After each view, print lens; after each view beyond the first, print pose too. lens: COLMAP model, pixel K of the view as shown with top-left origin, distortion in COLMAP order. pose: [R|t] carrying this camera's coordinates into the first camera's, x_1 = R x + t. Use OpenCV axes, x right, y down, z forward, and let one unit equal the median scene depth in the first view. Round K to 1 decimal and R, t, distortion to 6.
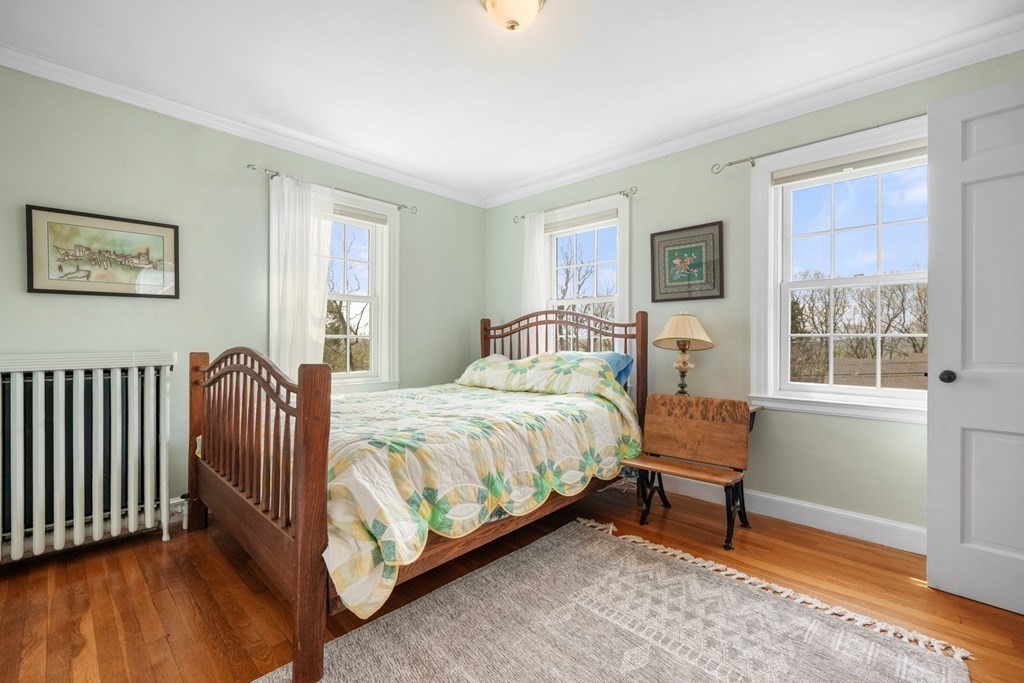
lens RADIAL K [[442.2, 0, 514.2], [0, 442.2, 339.1], [0, 0, 1]] dist [-0.000046, 0.001277]
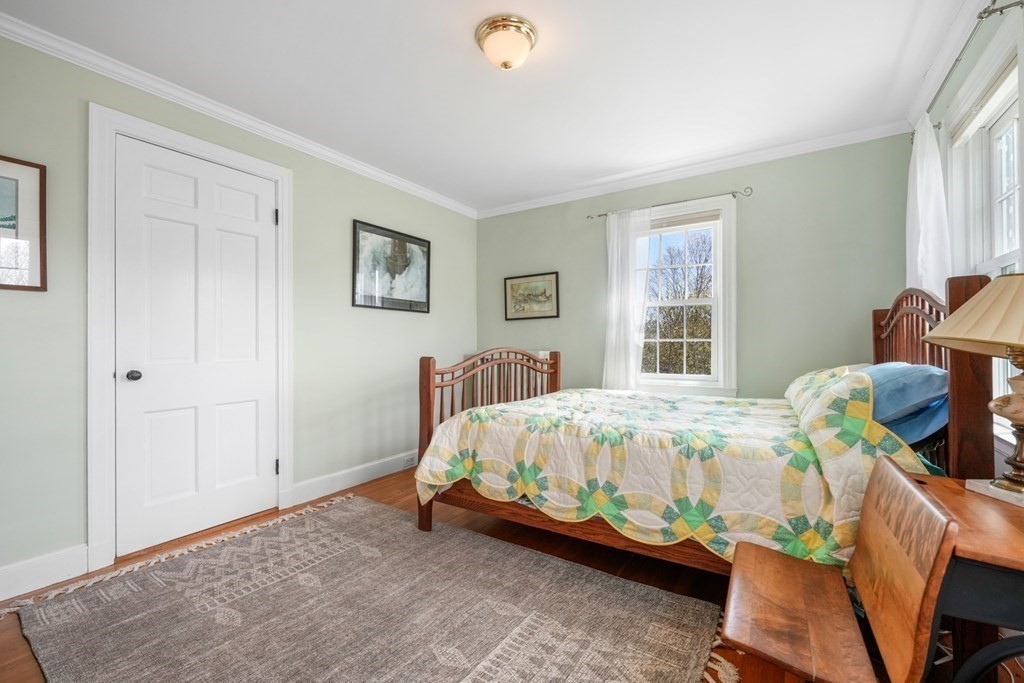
lens RADIAL K [[442.2, 0, 512.4], [0, 442.2, 342.6], [0, 0, 1]] dist [-0.000046, 0.001277]
pose [[0.163155, -0.004730, -0.986589, 0.864351], [0.003076, 0.999986, -0.004286, 0.005048], [0.986596, -0.002336, 0.163168, 0.649410]]
